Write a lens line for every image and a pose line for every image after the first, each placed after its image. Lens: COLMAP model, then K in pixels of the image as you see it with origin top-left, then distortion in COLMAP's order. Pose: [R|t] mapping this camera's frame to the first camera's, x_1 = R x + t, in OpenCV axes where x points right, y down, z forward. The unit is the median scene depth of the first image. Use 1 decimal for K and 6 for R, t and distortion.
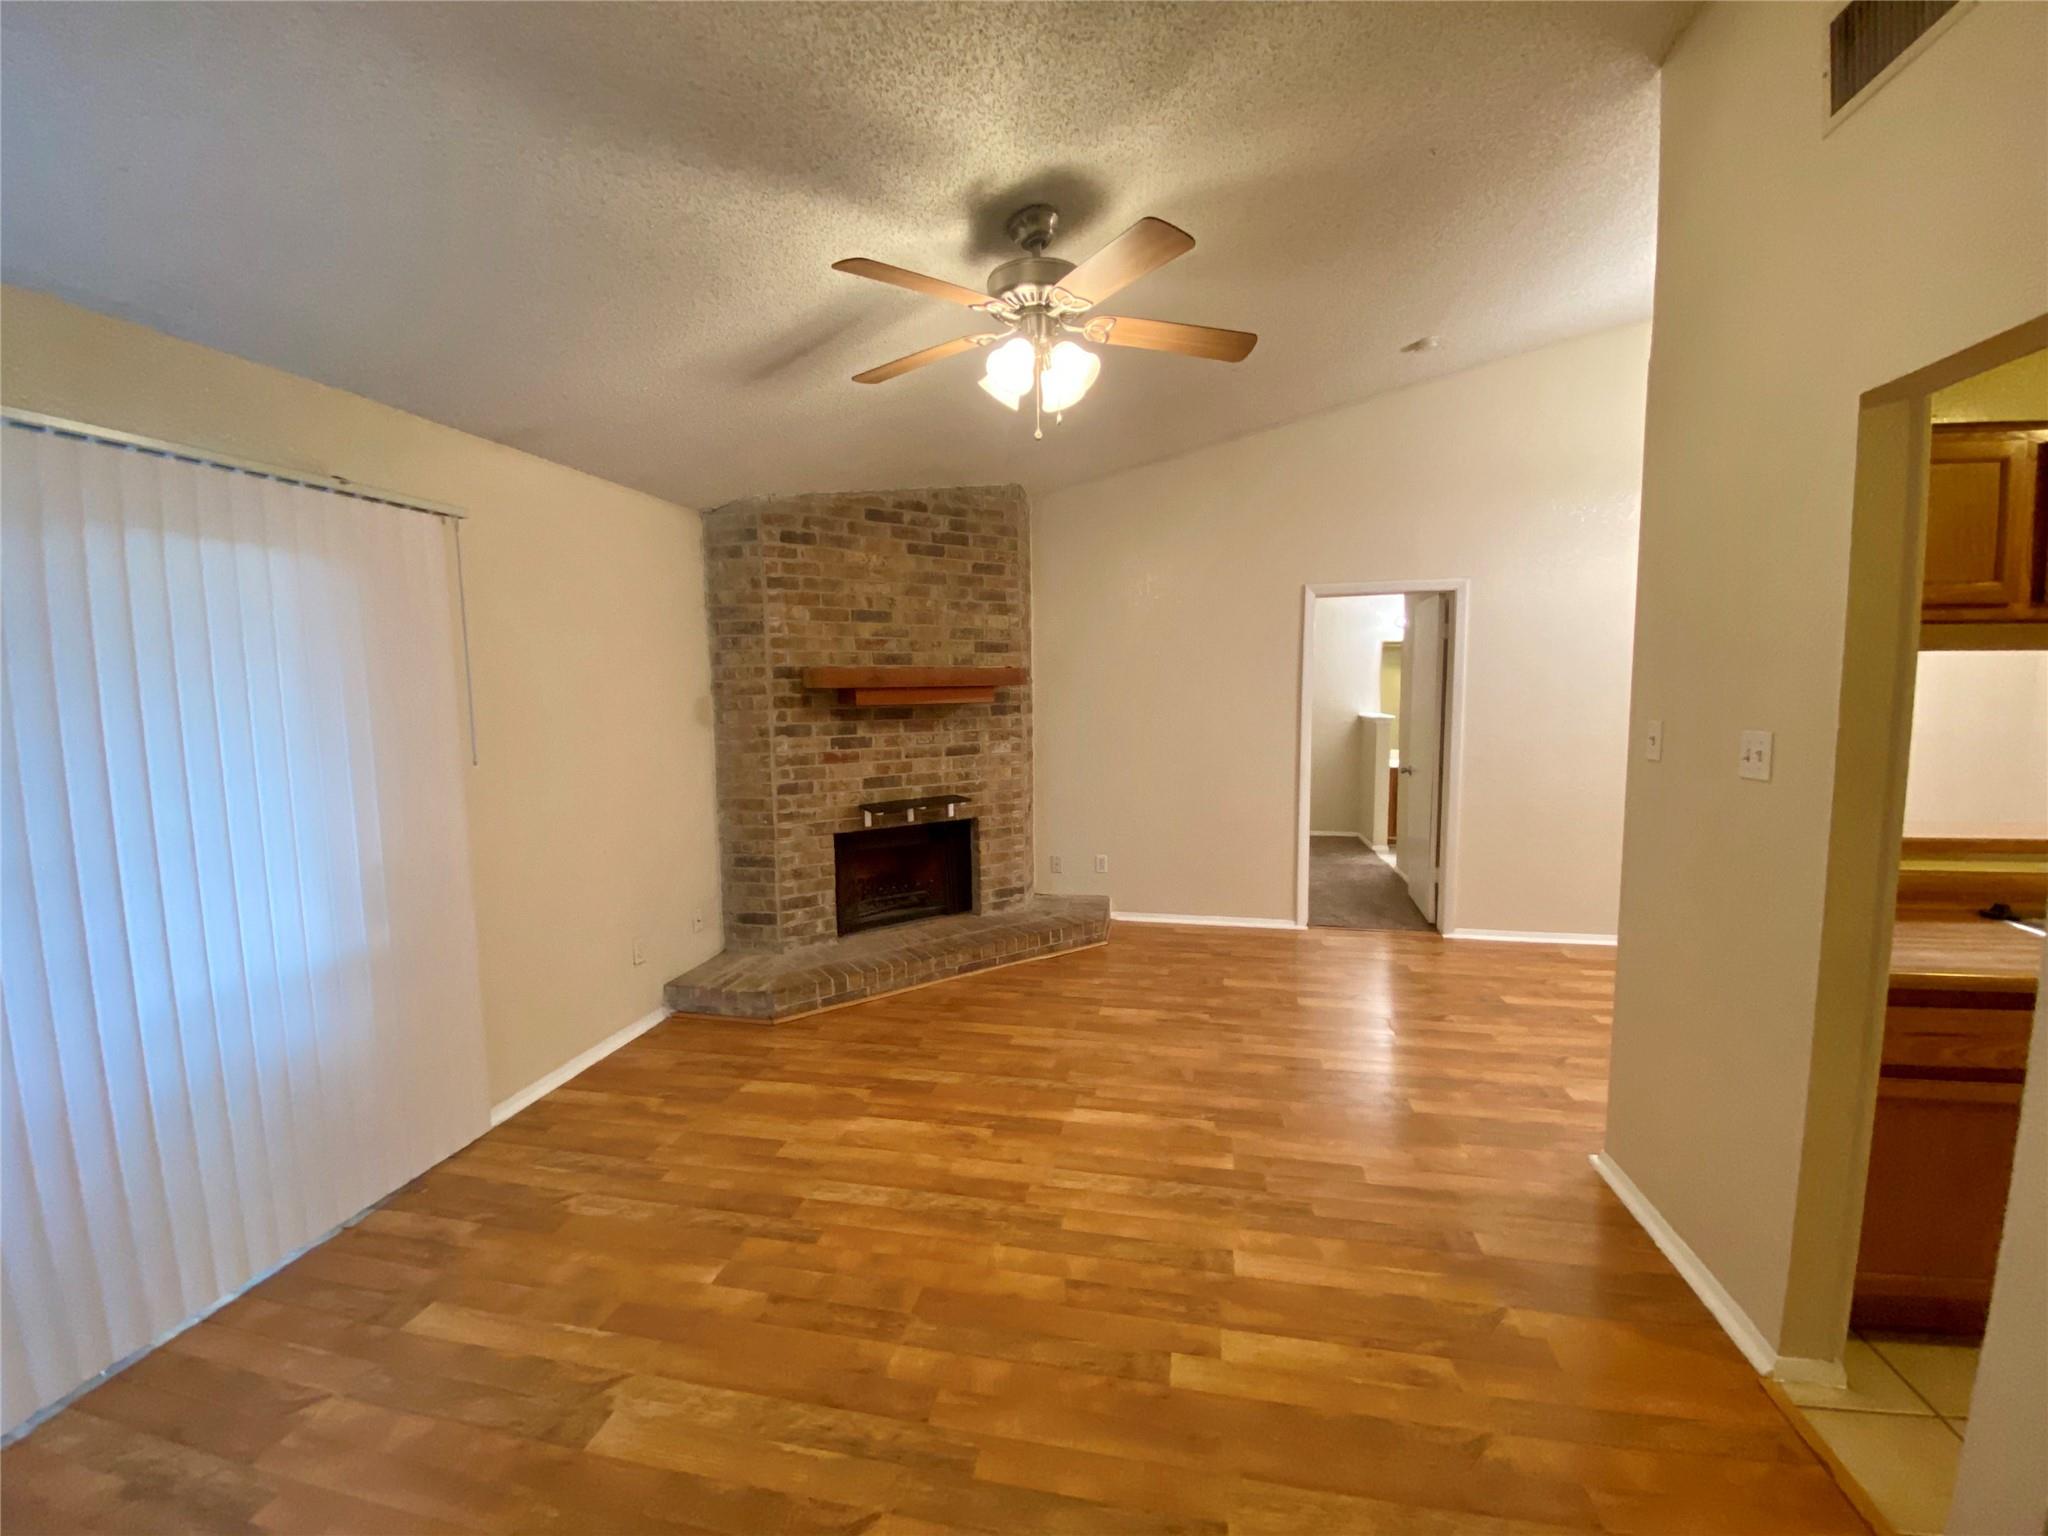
lens RADIAL K [[845.0, 0, 1016.0], [0, 845.0, 755.9], [0, 0, 1]] dist [0.075656, -0.052514]
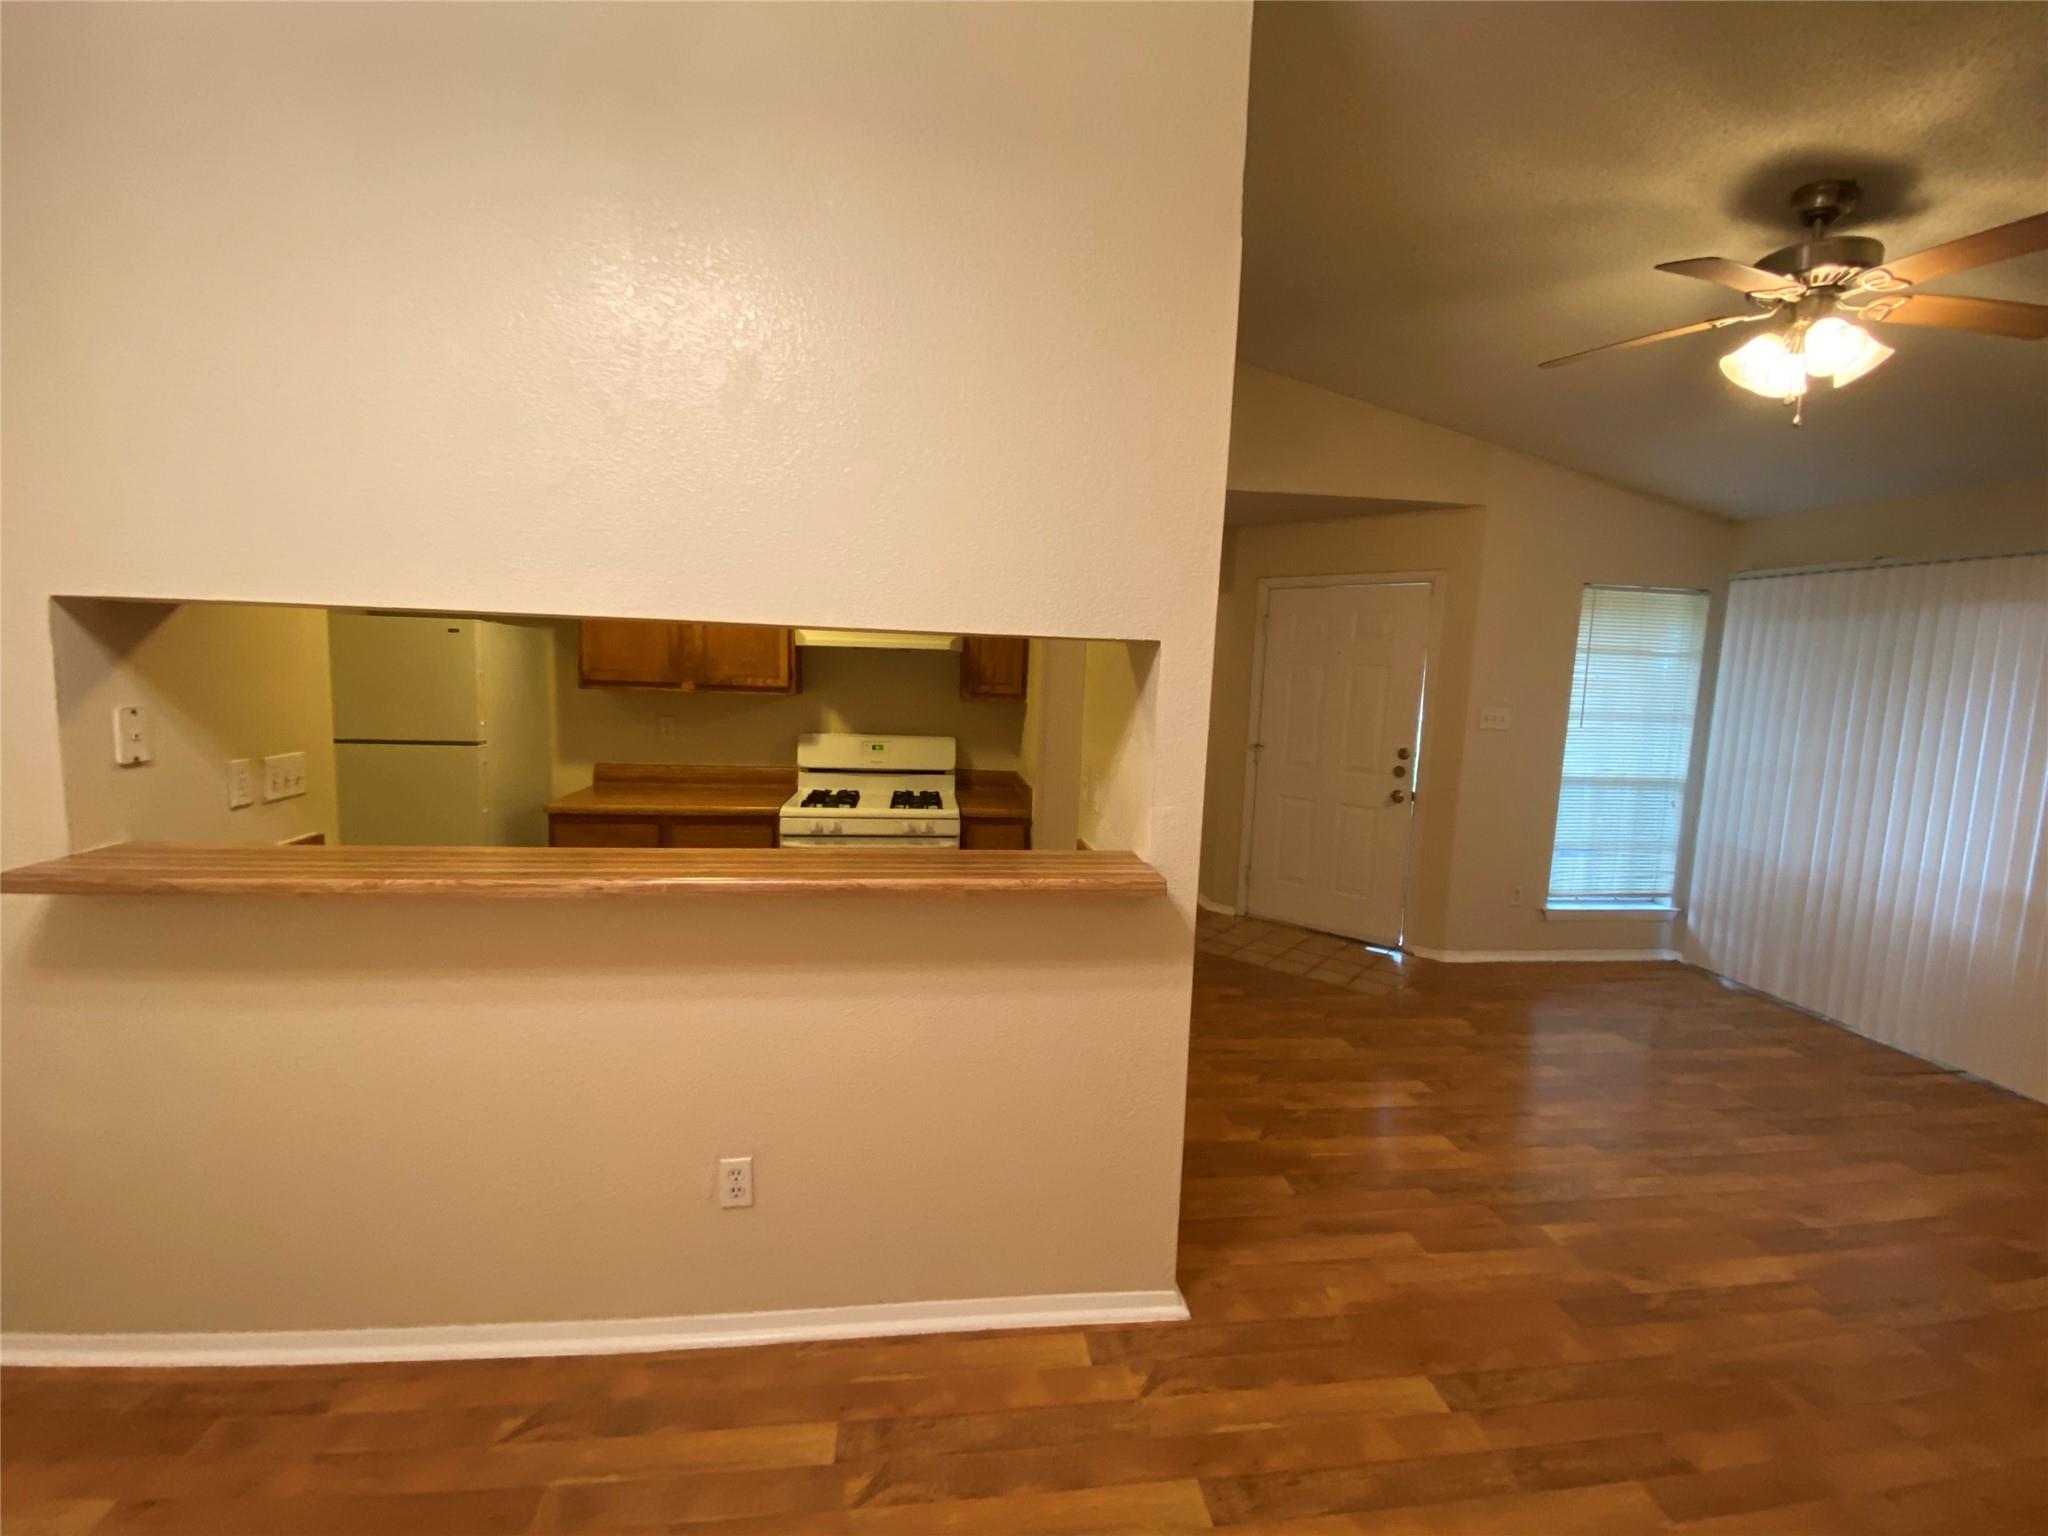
lens RADIAL K [[872.1, 0, 1024.0], [0, 872.1, 768.0], [0, 0, 1]] dist [0.024012, -0.021237]
pose [[-0.943919, 0.010567, -0.330007, 0.630458], [-0.059987, 0.977365, 0.202877, -0.081555], [0.324681, 0.211296, -0.921920, 0.938964]]
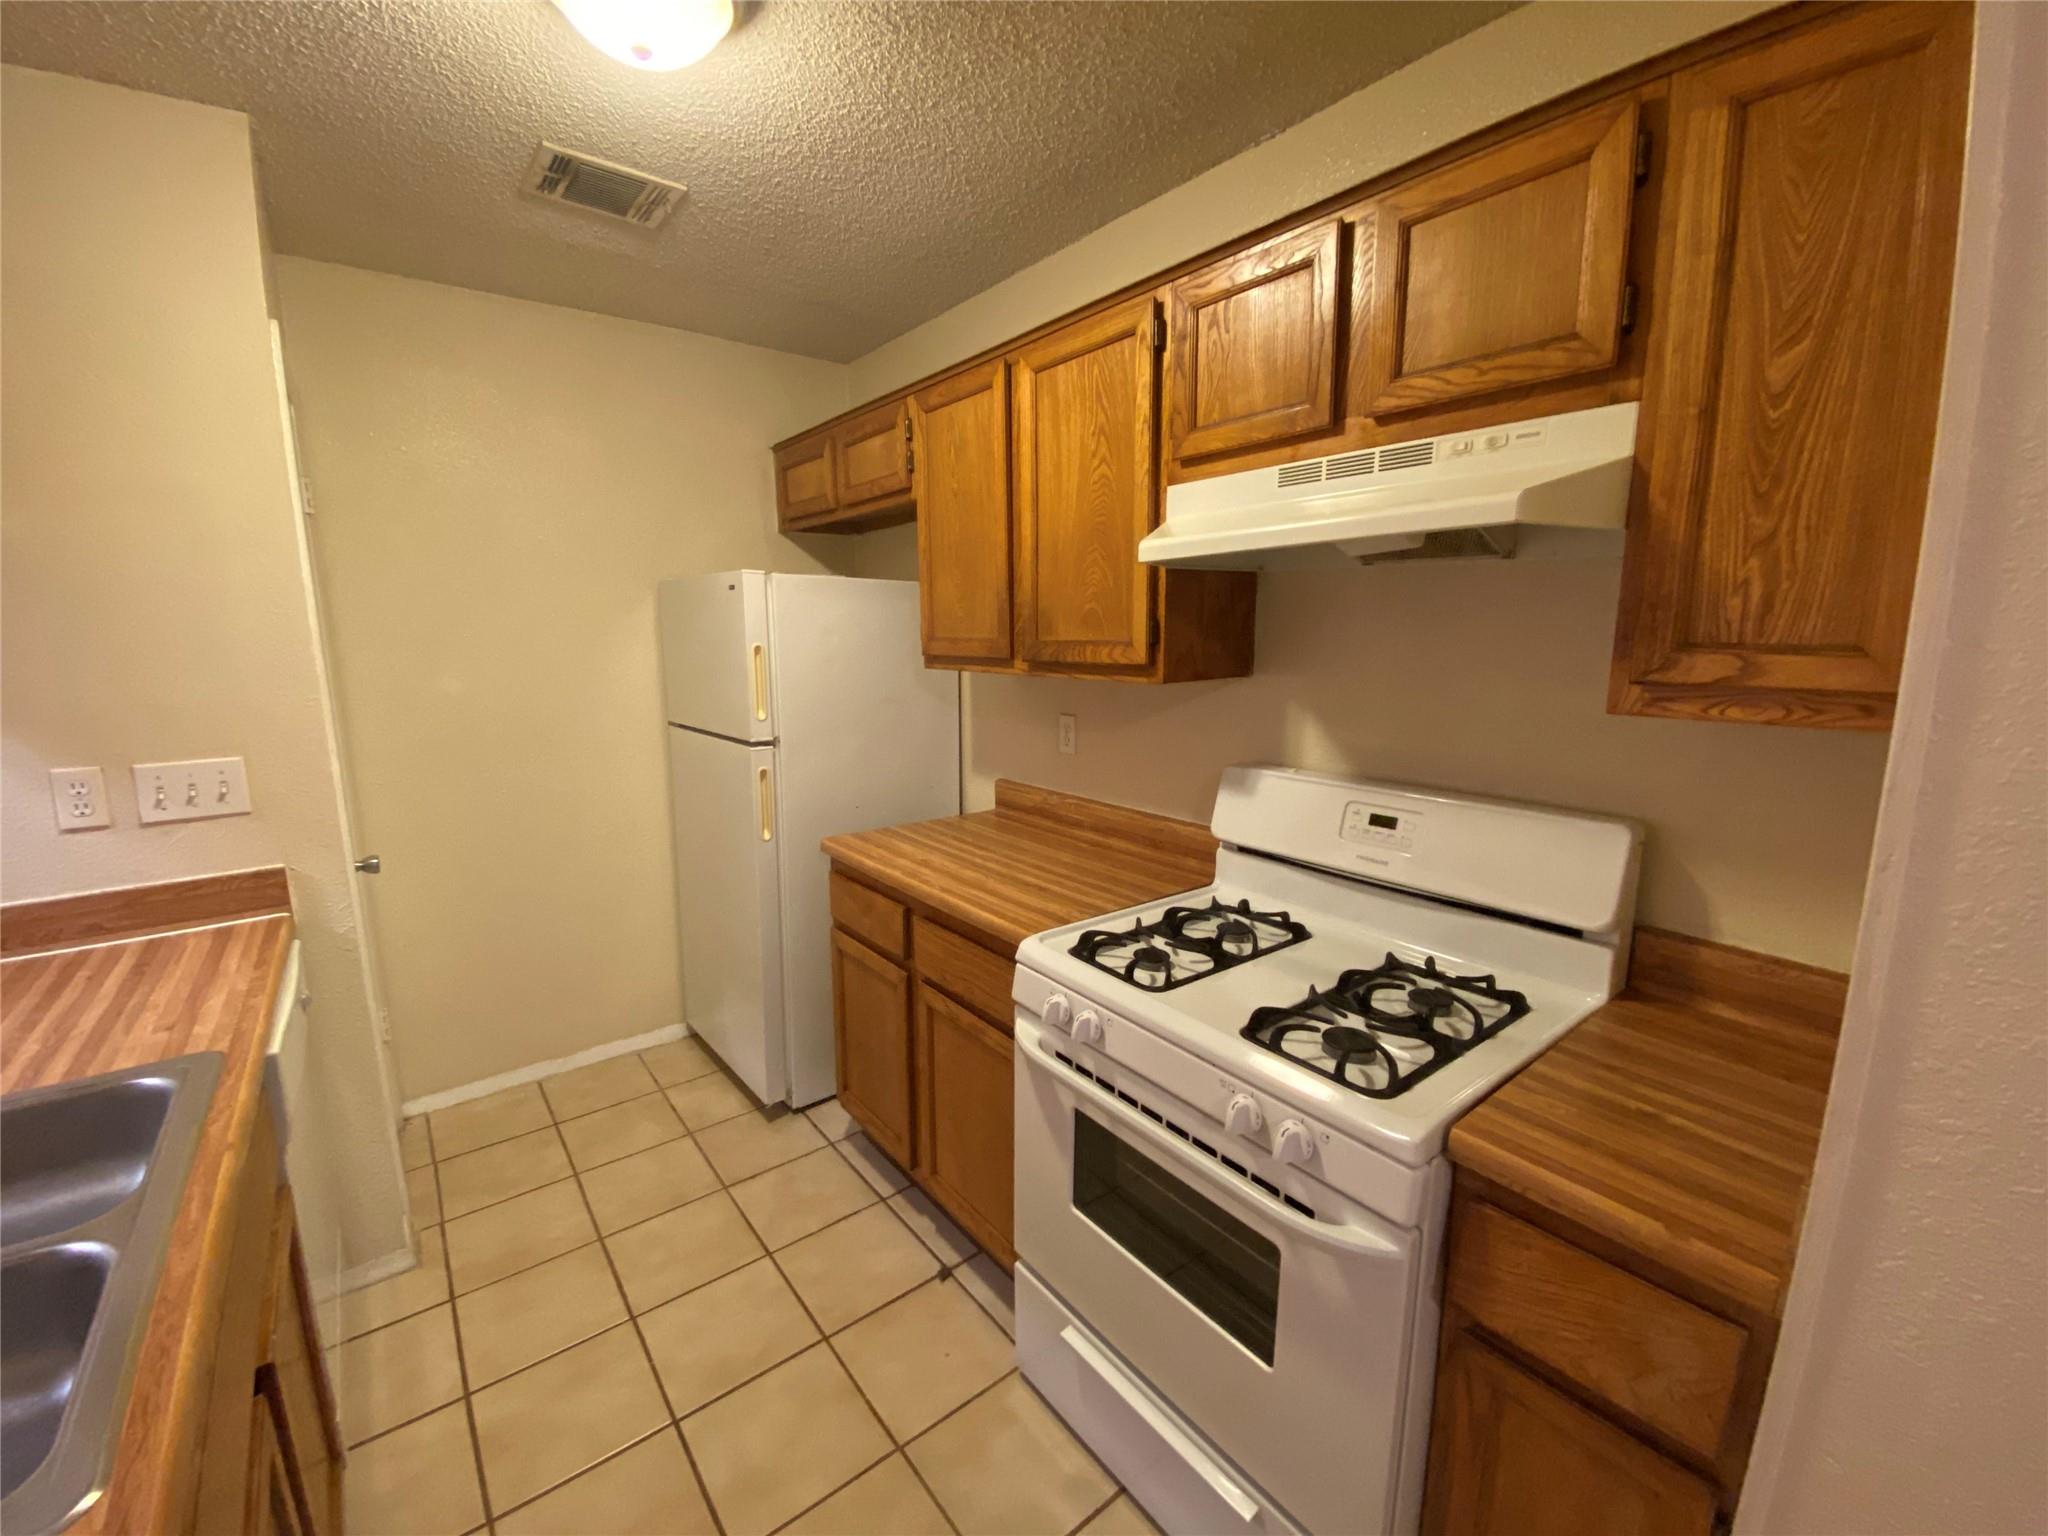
lens RADIAL K [[814.5, 0, 1022.4], [0, 814.5, 718.1], [0, 0, 1]] dist [-0.000641, -0.014914]
pose [[-0.767495, -0.057305, 0.638489, 0.373314], [0.070671, 0.982363, 0.173117, -0.014299], [-0.637148, 0.177989, -0.749908, 0.361708]]
